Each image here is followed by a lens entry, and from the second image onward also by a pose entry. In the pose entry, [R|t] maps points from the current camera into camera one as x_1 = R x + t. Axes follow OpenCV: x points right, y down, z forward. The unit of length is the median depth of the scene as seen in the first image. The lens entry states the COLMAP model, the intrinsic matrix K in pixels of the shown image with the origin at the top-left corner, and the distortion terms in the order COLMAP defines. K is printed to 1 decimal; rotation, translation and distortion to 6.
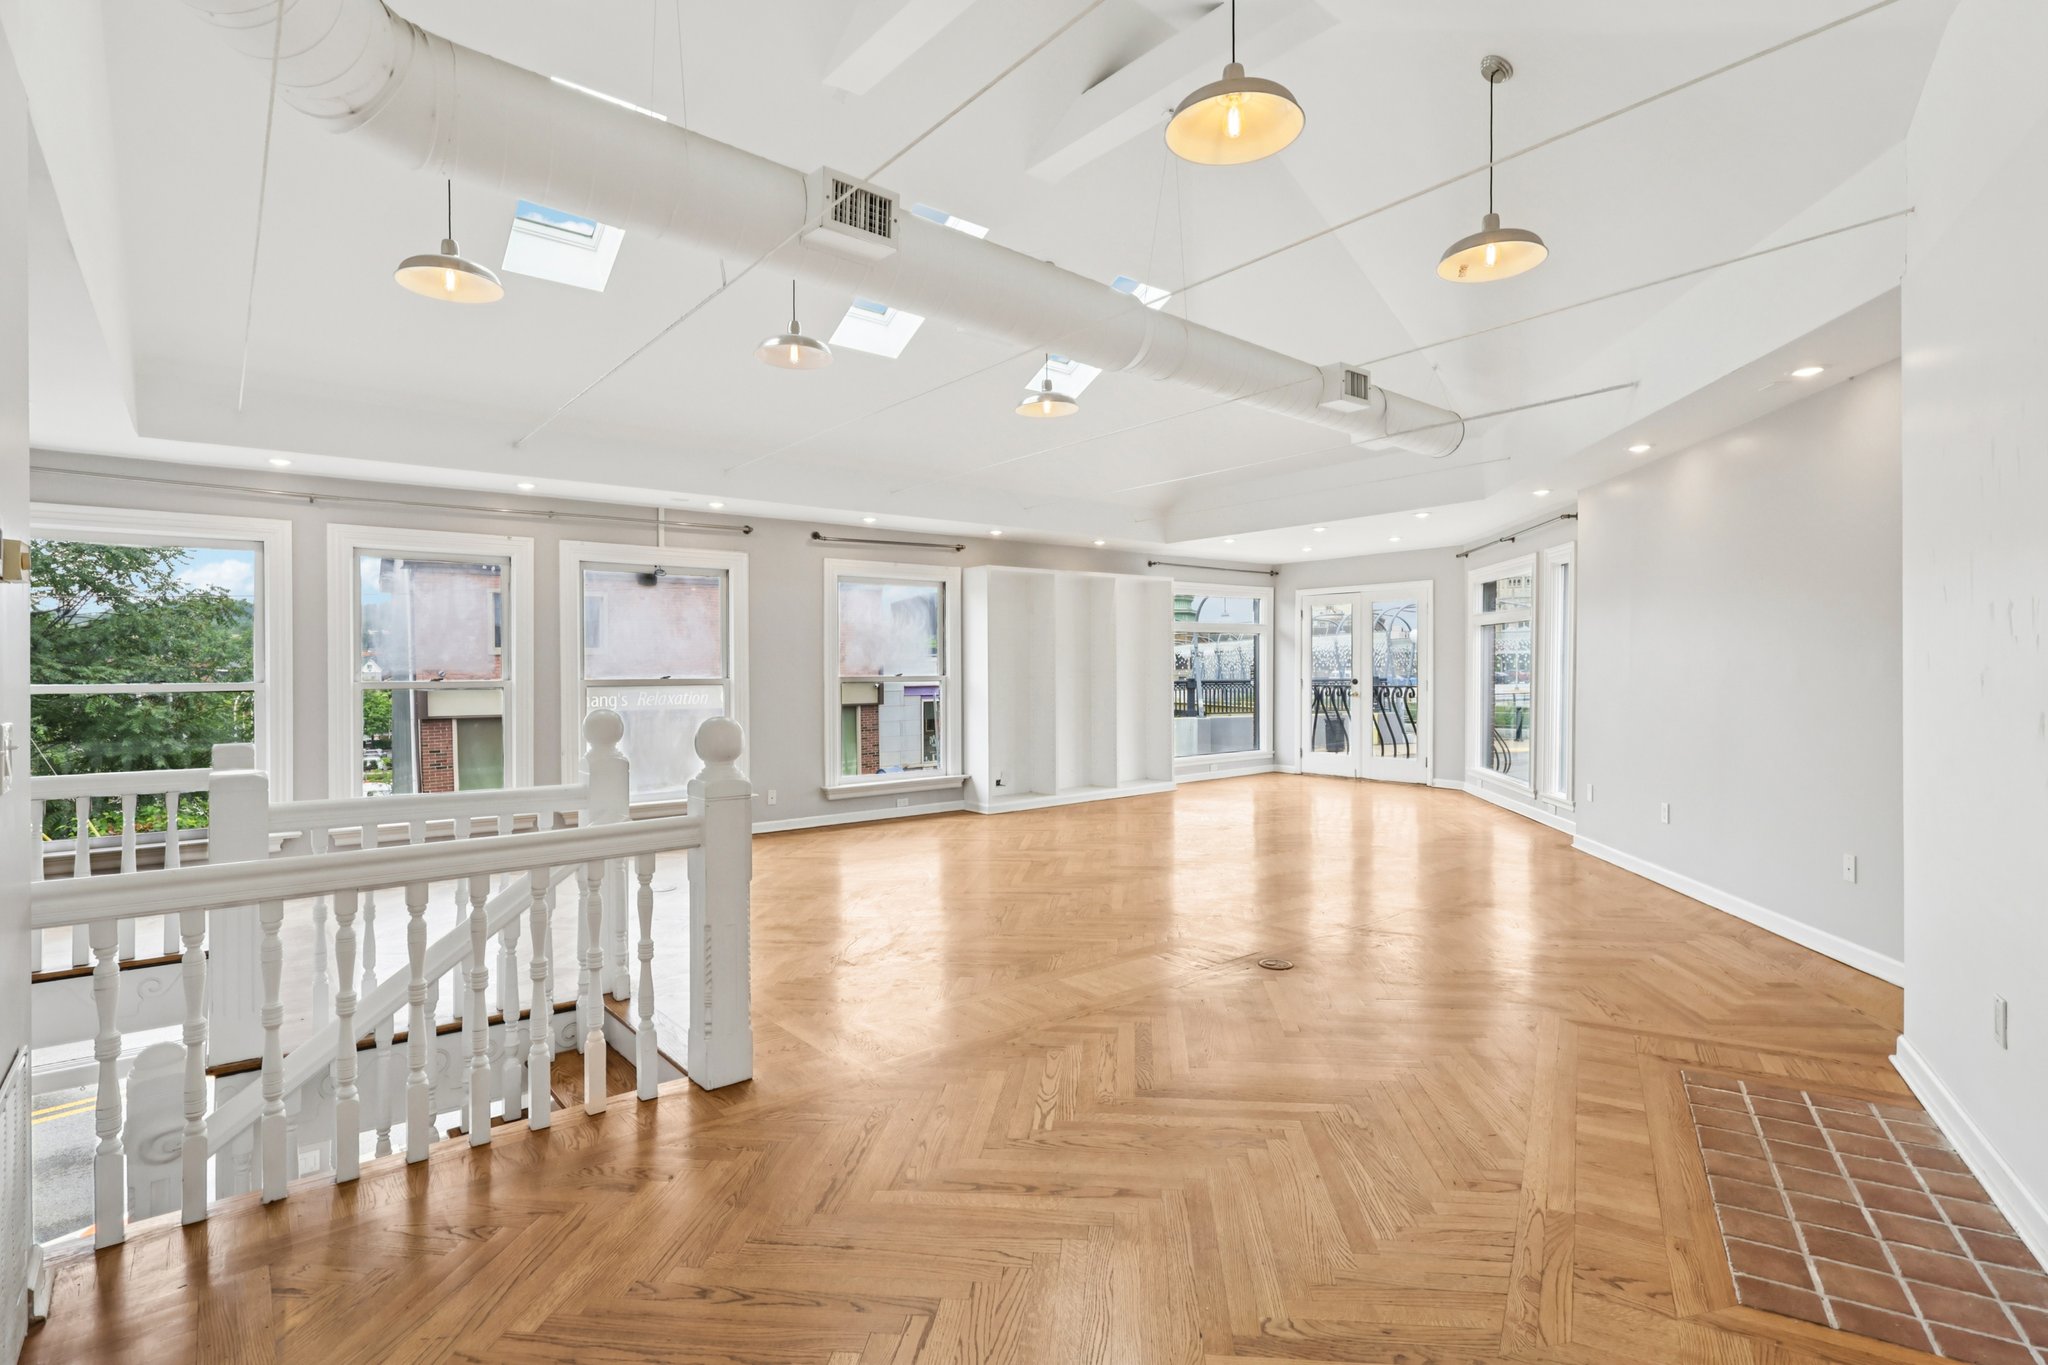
lens RADIAL K [[991.1, 0, 1016.1], [0, 991.1, 668.8], [0, 0, 1]] dist [-0.000404, 0.000522]
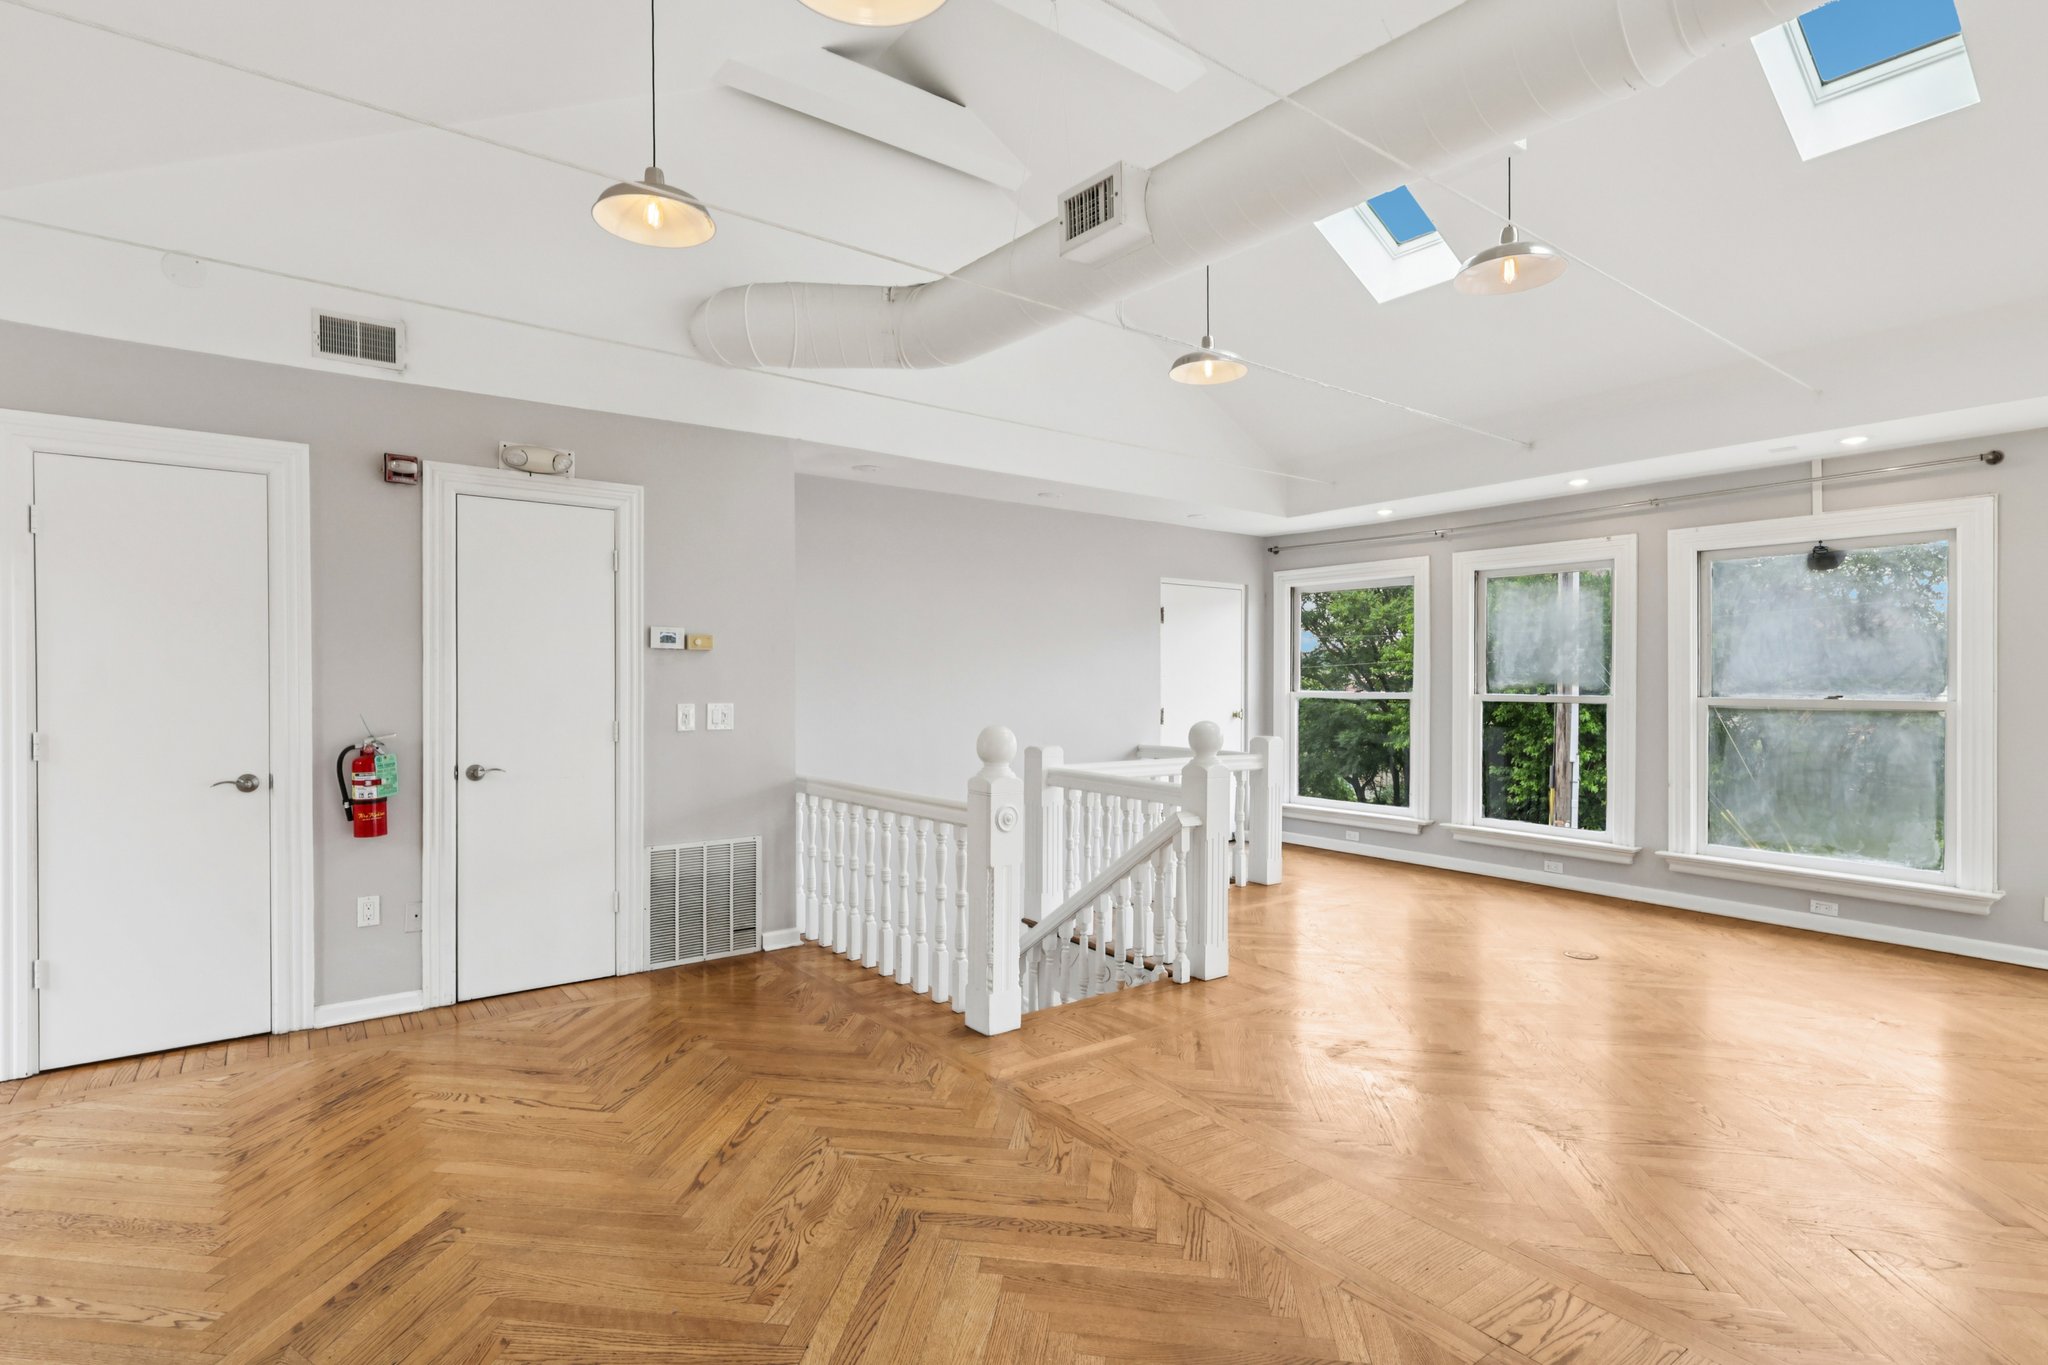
lens RADIAL K [[991.1, 0, 1016.1], [0, 991.1, 668.8], [0, 0, 1]] dist [-0.000404, 0.000522]
pose [[-0.033721, -0.005731, -0.999415, 0.455304], [-0.004334, 0.999975, -0.005588, -0.006234], [0.999422, 0.004143, -0.033745, 0.541745]]
